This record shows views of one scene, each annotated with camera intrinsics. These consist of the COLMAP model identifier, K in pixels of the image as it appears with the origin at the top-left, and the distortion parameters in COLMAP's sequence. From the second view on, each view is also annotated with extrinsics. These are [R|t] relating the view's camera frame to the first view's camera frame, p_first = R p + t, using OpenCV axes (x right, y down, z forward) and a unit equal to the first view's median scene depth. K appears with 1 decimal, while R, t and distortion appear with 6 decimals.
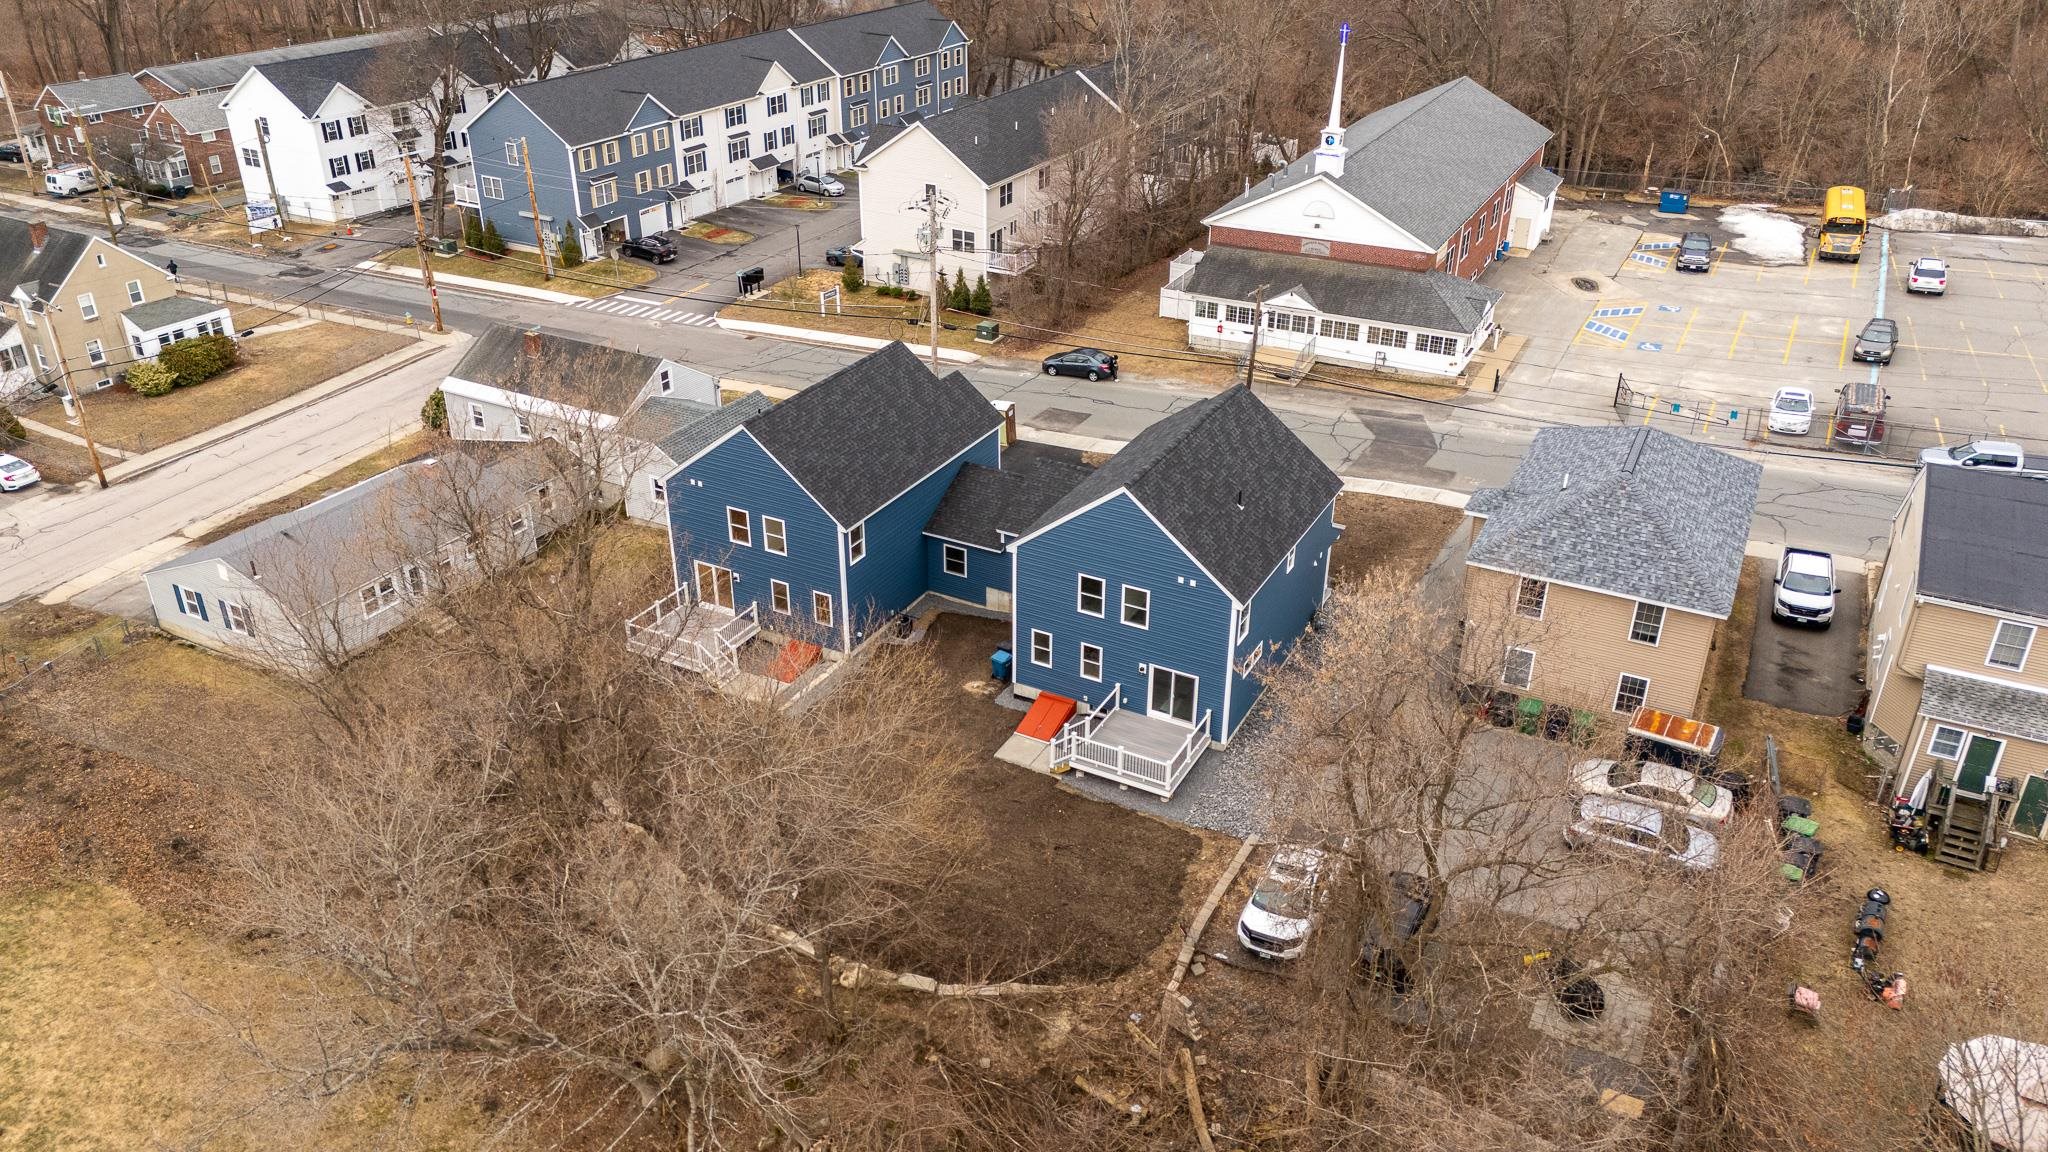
lens RADIAL K [[1455.7, 0, 1009.8], [0, 1455.7, 573.1], [0, 0, 1]] dist [0.063269, -0.112173]
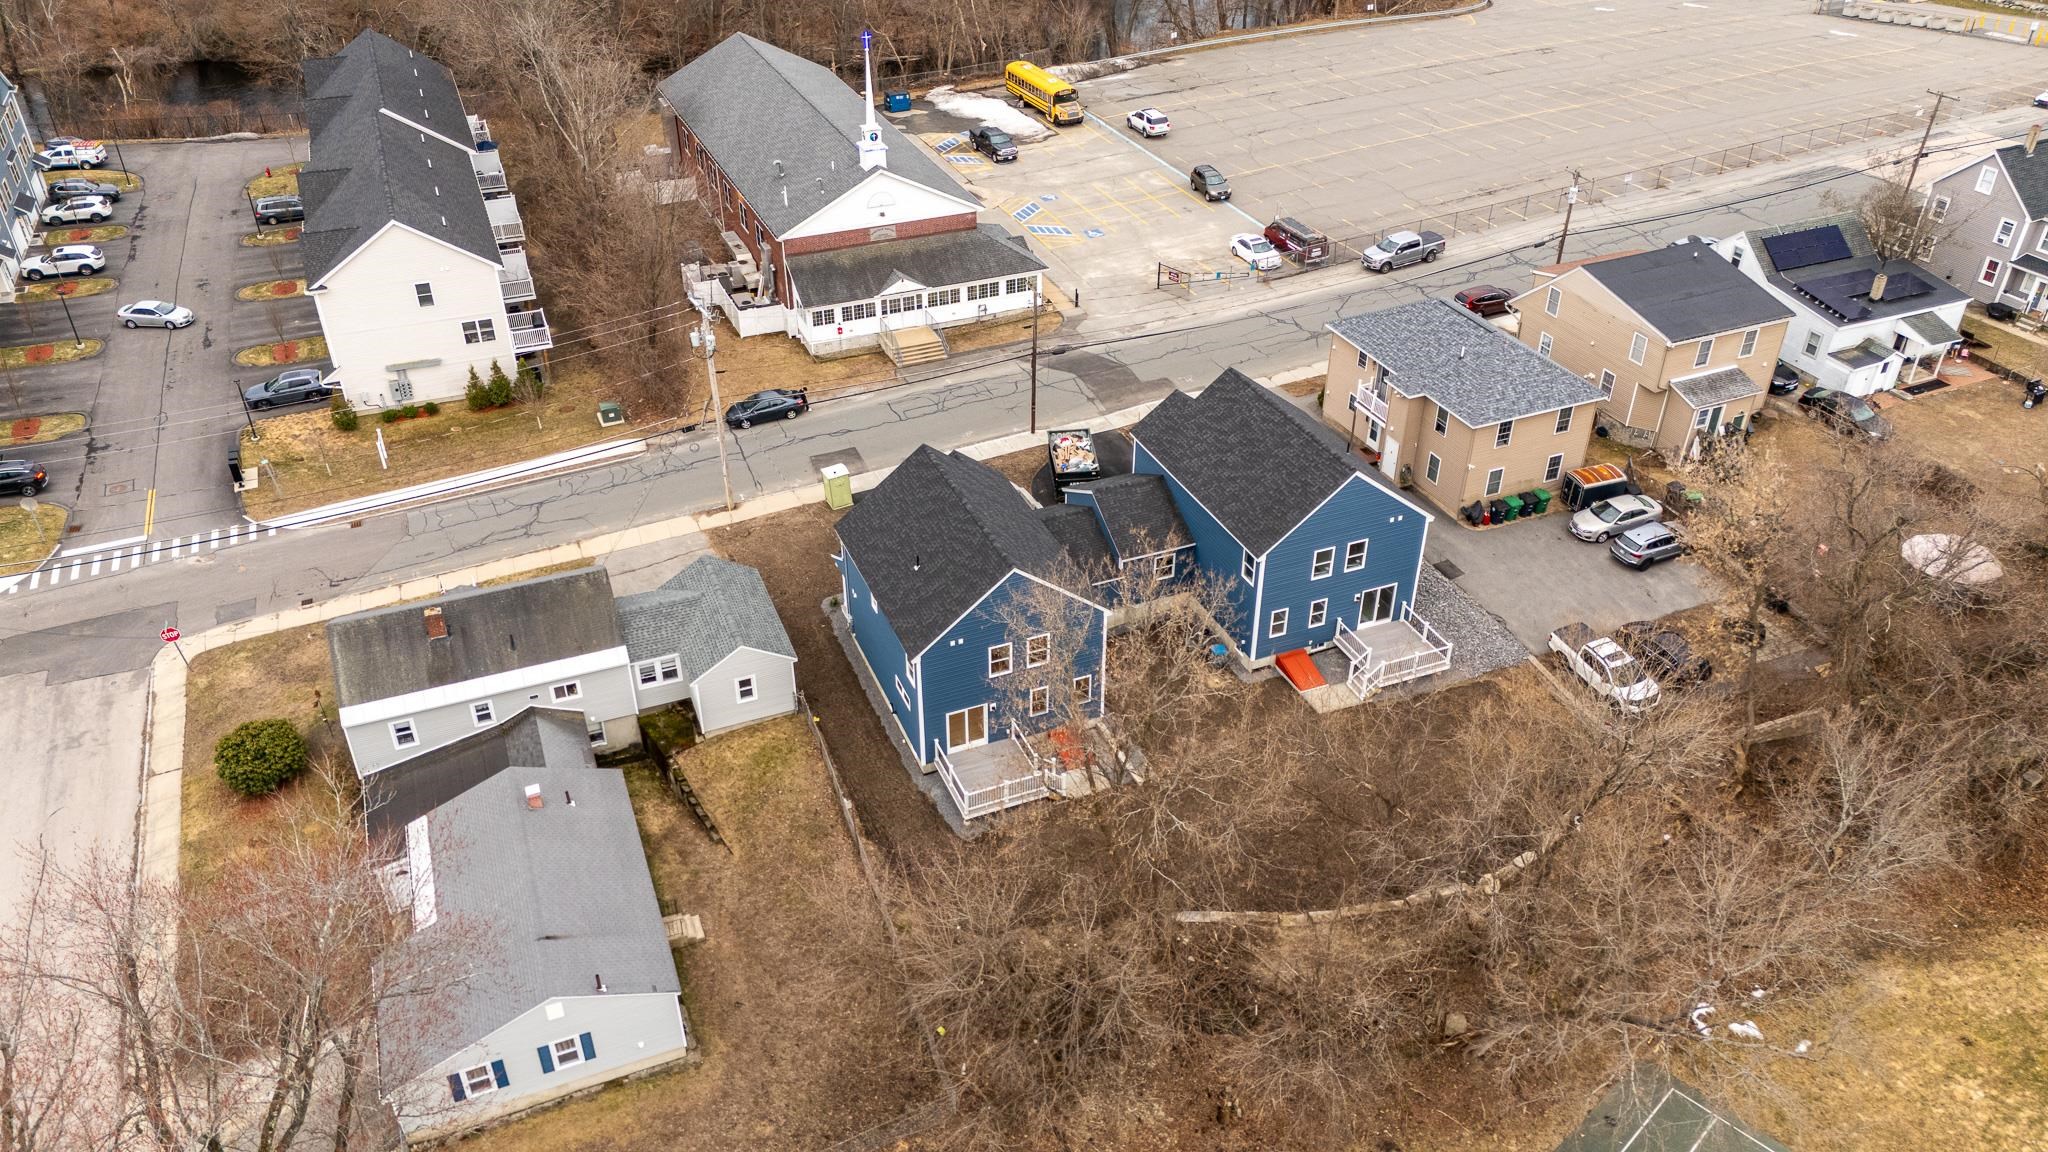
lens RADIAL K [[1455.7, 0, 1009.8], [0, 1455.7, 573.1], [0, 0, 1]] dist [0.063269, -0.112173]
pose [[0.629472, -0.433476, 0.644875, -0.557307], [0.366982, 0.897386, 0.244995, -0.230604], [-0.684901, 0.082440, 0.723957, 0.162794]]
